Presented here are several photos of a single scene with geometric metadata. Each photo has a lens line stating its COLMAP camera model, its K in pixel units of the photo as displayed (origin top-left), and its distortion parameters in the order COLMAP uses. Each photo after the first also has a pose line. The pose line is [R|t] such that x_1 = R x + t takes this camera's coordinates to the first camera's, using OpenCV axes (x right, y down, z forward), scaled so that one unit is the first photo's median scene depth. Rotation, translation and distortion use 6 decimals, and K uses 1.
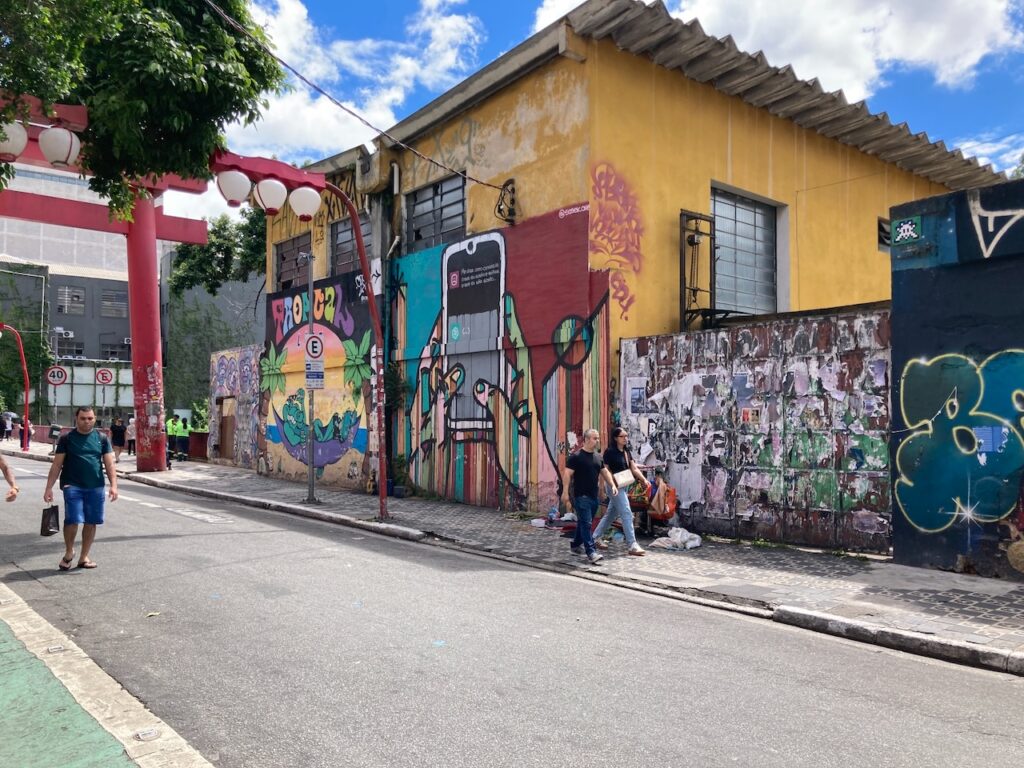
lens RADIAL K [[809.8, 0, 512.0], [0, 809.8, 384.0], [0, 0, 1]] dist [0.043439, -0.101161]
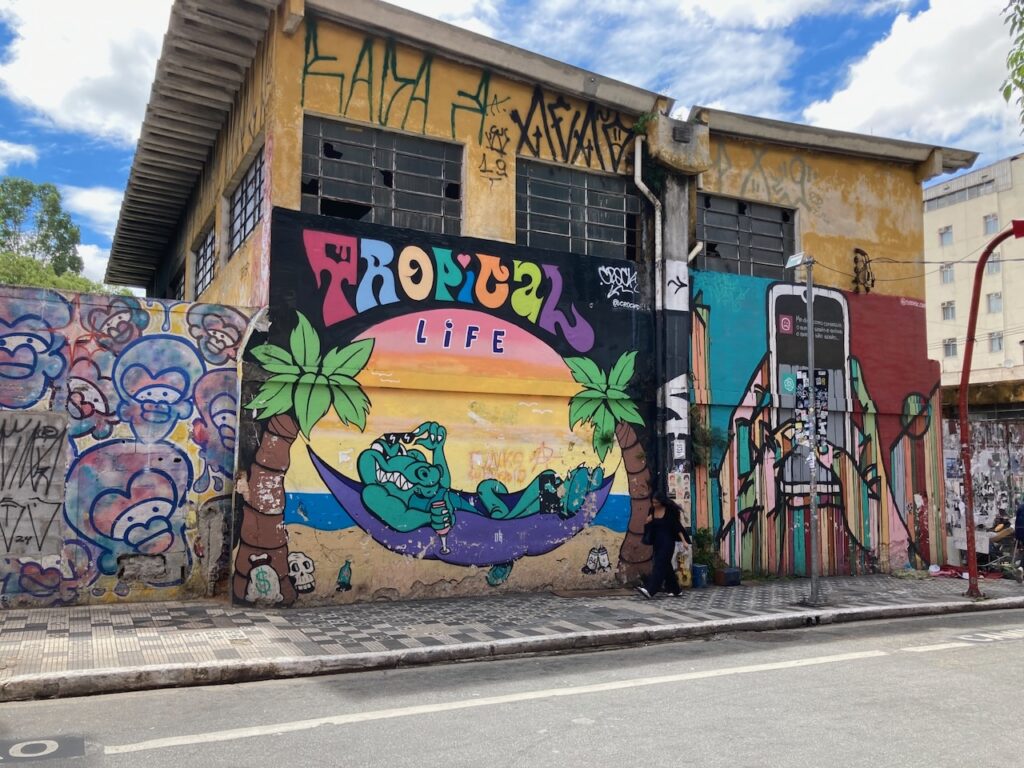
lens RADIAL K [[809.8, 0, 512.0], [0, 809.8, 384.0], [0, 0, 1]] dist [0.043439, -0.101161]
pose [[0.253268, 0.102855, 0.961913, -1.006223], [-0.055223, 0.994248, -0.091773, 0.035037], [-0.965819, -0.029877, 0.257491, 1.067604]]
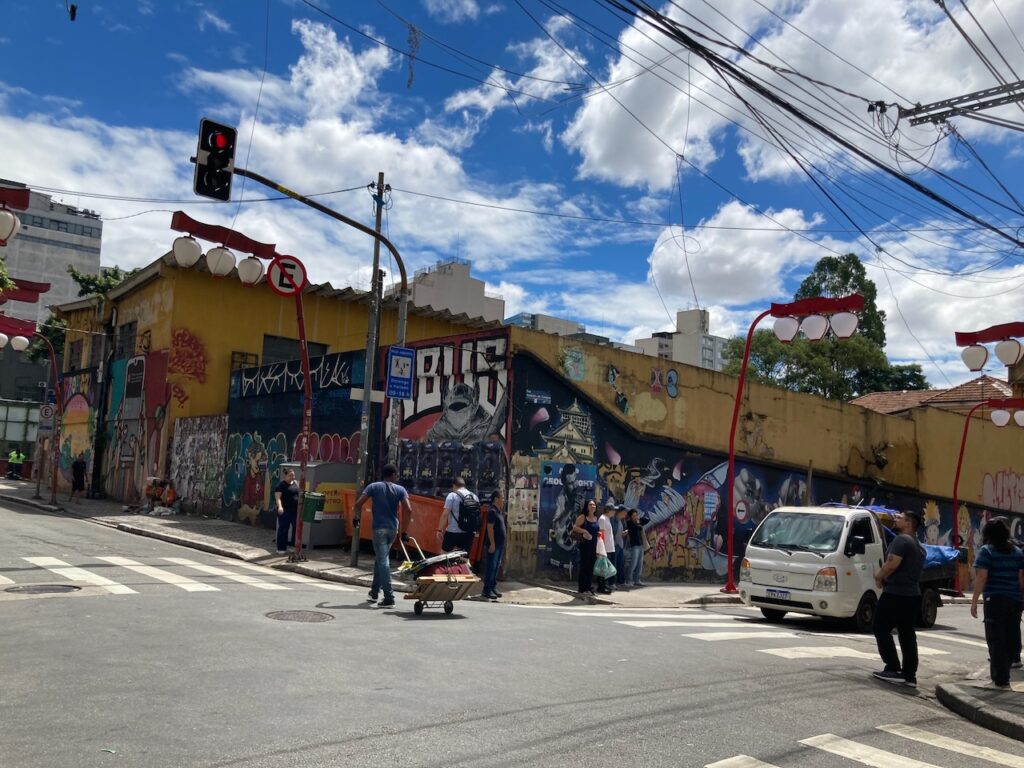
lens RADIAL K [[809.8, 0, 512.0], [0, 809.8, 384.0], [0, 0, 1]] dist [0.043439, -0.101161]
pose [[0.998106, 0.047197, 0.039450, 0.718209], [-0.044495, 0.996776, -0.066769, -0.032932], [-0.042475, 0.064887, 0.996988, -0.858187]]
